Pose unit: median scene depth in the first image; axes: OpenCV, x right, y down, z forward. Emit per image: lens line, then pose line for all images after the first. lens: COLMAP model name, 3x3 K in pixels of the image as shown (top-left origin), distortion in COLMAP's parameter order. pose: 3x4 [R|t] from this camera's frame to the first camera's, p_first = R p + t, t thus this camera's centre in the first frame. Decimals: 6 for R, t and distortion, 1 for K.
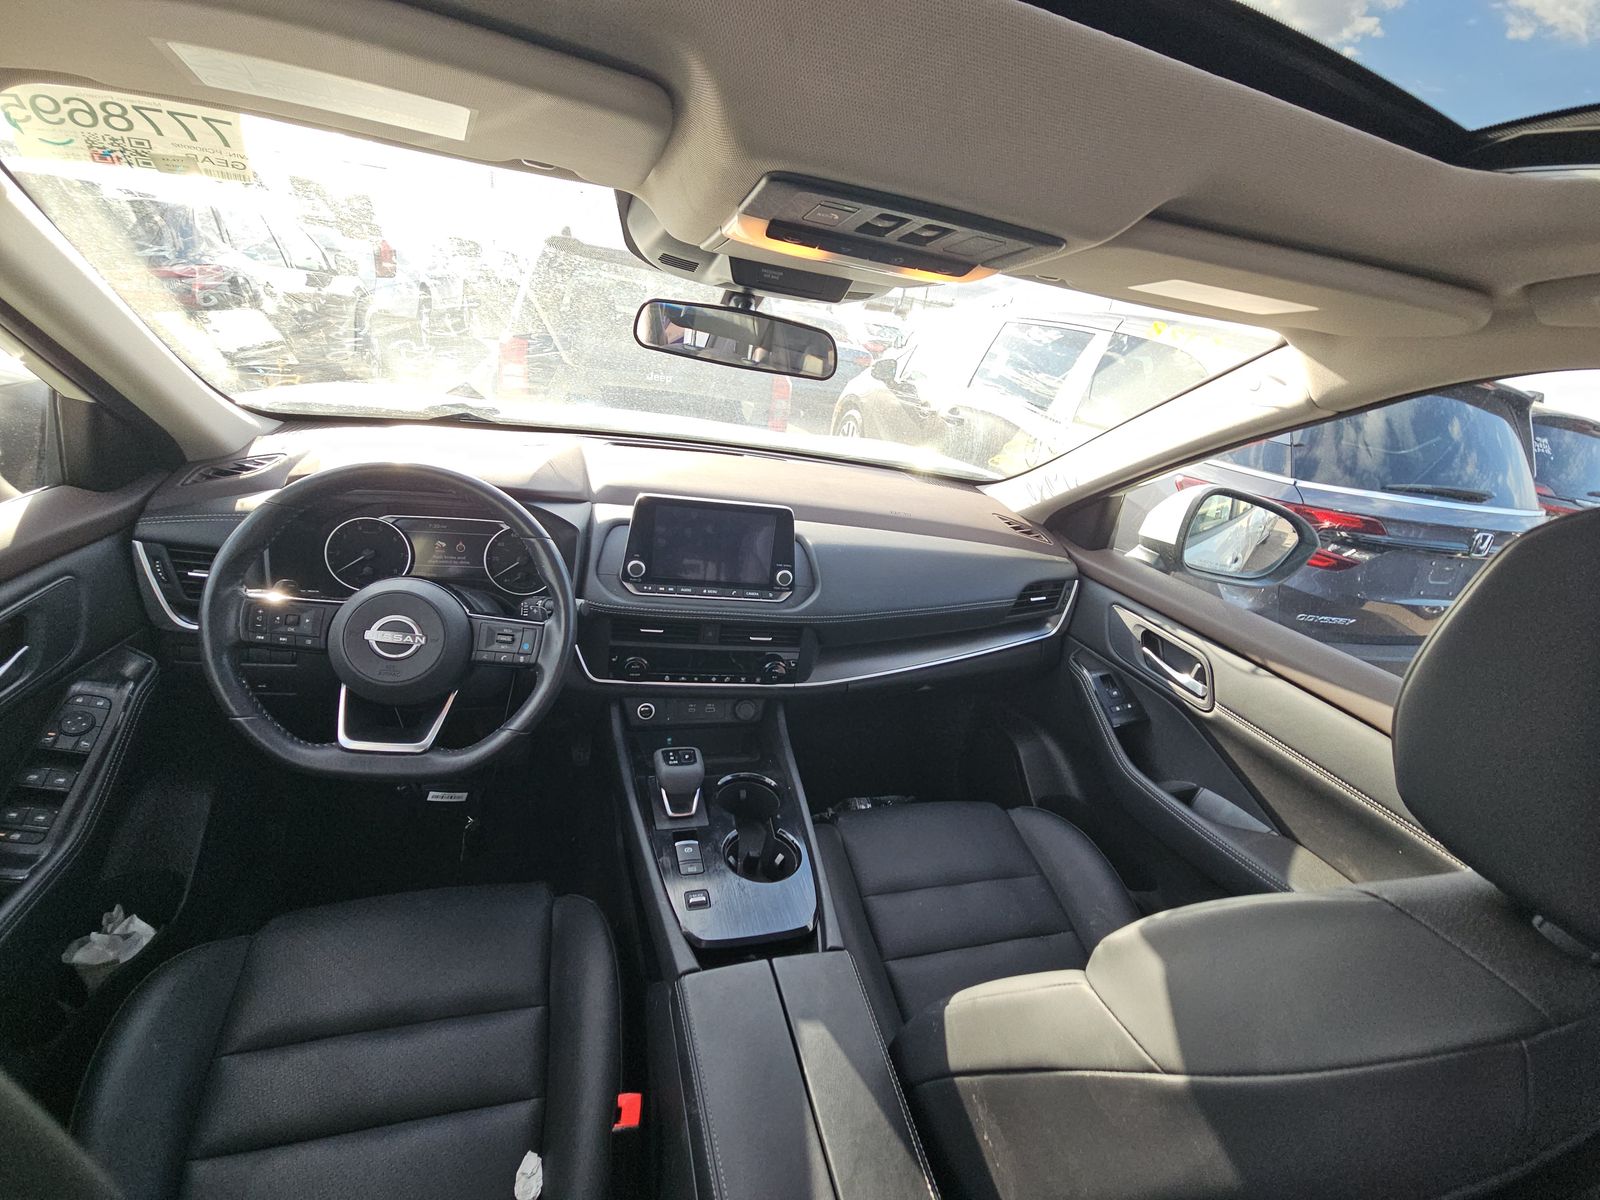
lens RADIAL K [[653.2, 0, 794.3], [0, 653.2, 599.8], [0, 0, 1]] dist [0.016170, -0.001279]
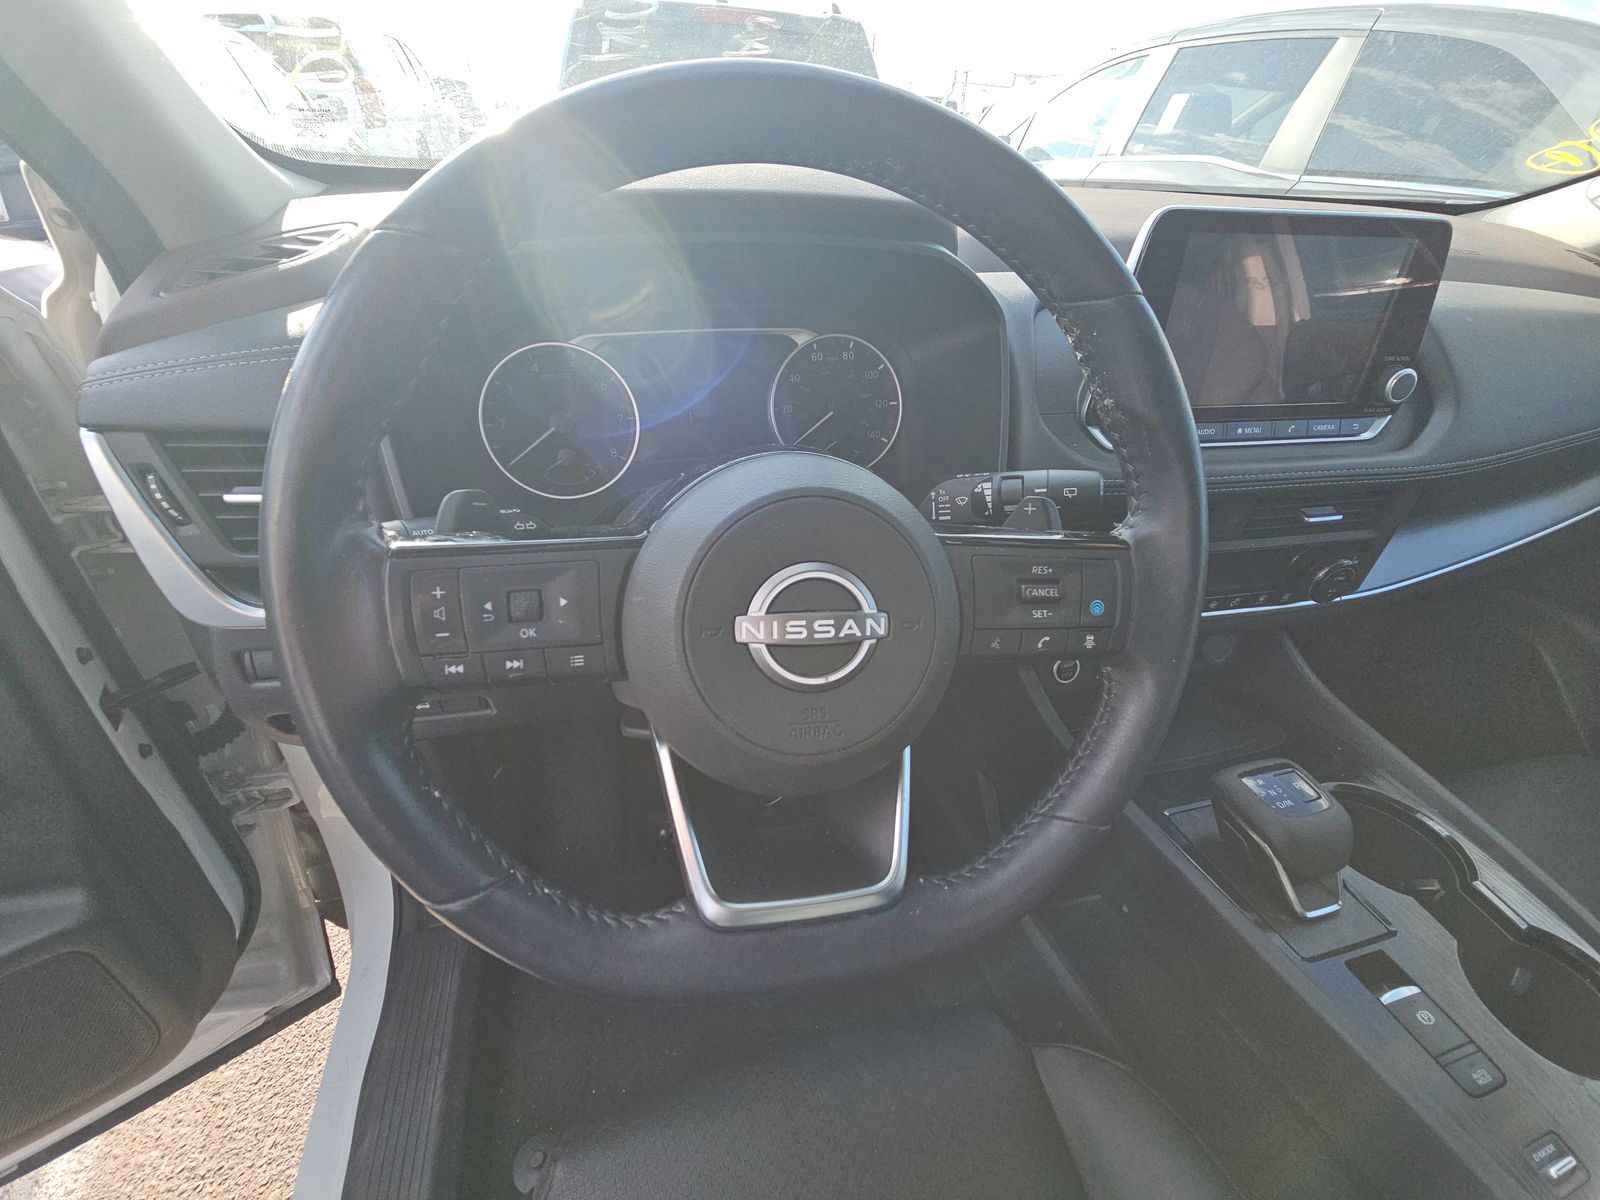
lens RADIAL K [[653.2, 0, 796.0], [0, 653.2, 589.5], [0, 0, 1]] dist [0.016170, -0.001279]
pose [[0.993572, -0.087130, -0.072267, -0.554502], [0.098808, 0.979045, 0.178067, -0.022288], [0.055238, -0.184063, 0.981361, 0.628268]]
